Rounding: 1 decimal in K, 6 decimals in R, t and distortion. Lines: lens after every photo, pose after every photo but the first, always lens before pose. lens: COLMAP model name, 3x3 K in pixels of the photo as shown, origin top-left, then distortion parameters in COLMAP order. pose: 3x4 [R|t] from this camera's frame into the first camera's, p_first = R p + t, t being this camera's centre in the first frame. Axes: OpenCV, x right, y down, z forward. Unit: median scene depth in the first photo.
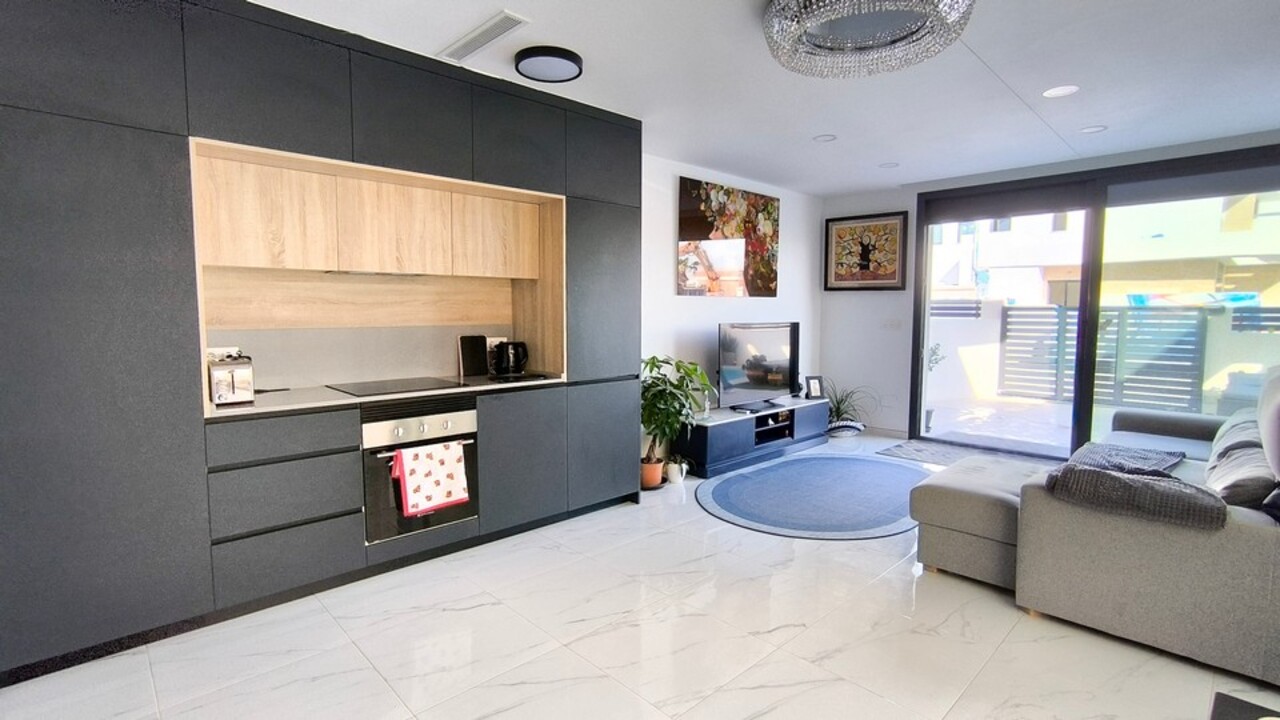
lens RADIAL K [[604.4, 0, 659.7], [0, 604.4, 358.1], [0, 0, 1]] dist [-0.047002, 0.032551]
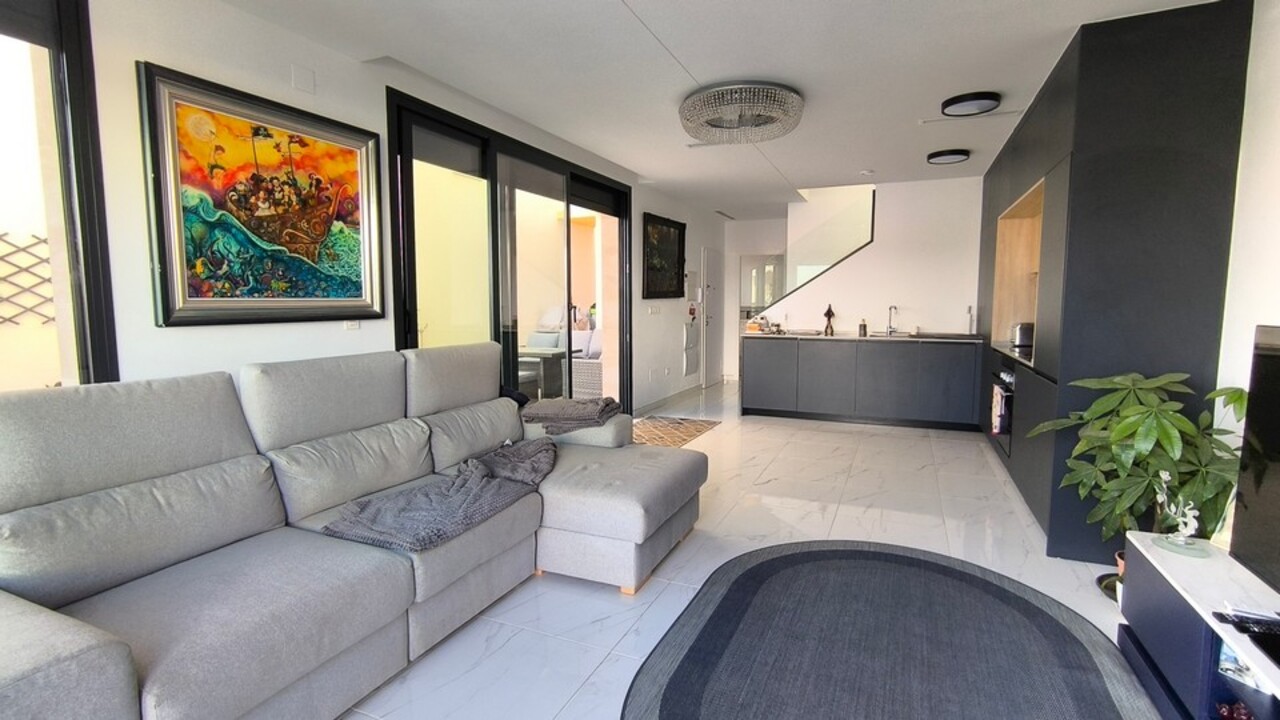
lens RADIAL K [[597.7, 0, 640.0], [0, 597.7, 360.0], [0, 0, 1]] dist [-0.001532, -0.000187]
pose [[-0.932420, 0.030528, -0.360086, 0.851215], [-0.034607, 0.984303, 0.173062, -0.129164], [0.359717, 0.173828, -0.916727, 1.781673]]
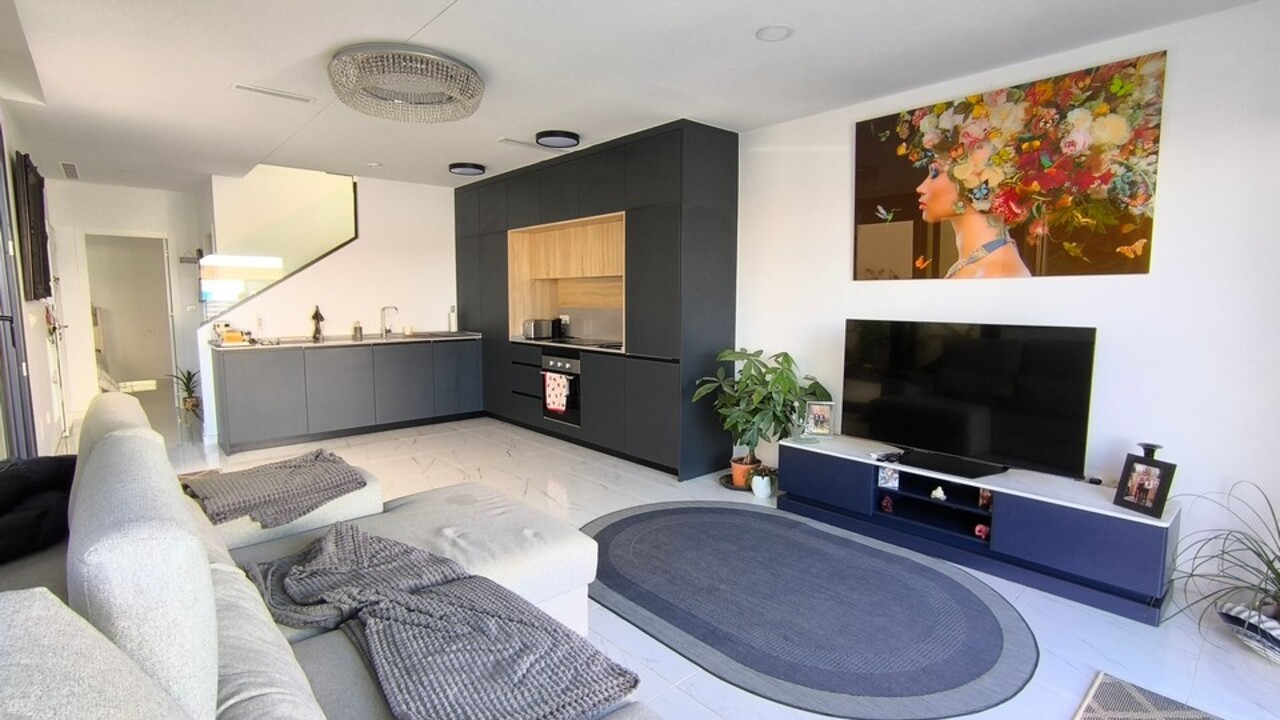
lens RADIAL K [[604.4, 0, 659.7], [0, 604.4, 358.1], [0, 0, 1]] dist [-0.047002, 0.032551]
pose [[-0.043241, 0.096440, -0.994399, 1.230899], [-0.084822, 0.991382, 0.099836, -0.094987], [0.995457, 0.088664, -0.034688, 1.210623]]
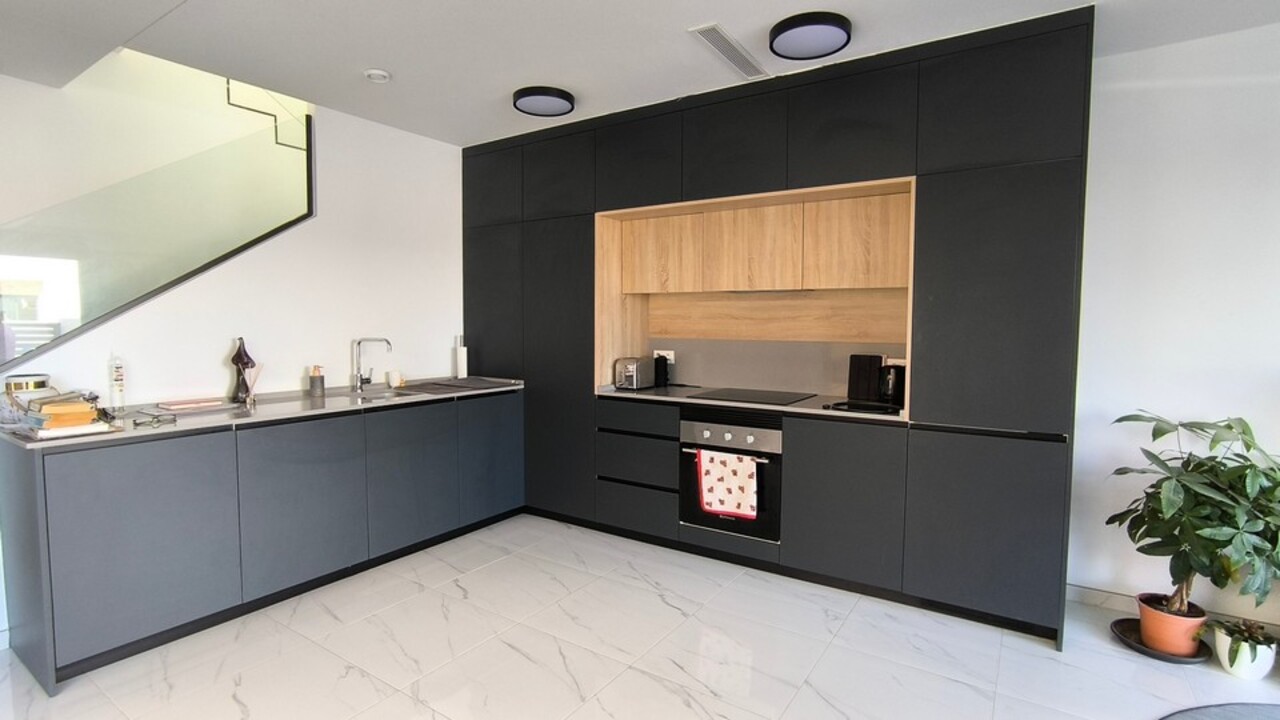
lens RADIAL K [[622.6, 0, 640.0], [0, 622.6, 360.0], [0, 0, 1]] dist [-0.011904, 0.000759]
pose [[0.193409, 0.061739, -0.979174, 0.575815], [-0.083178, 0.995457, 0.046336, -0.049508], [0.977586, 0.072484, 0.197665, 0.552375]]
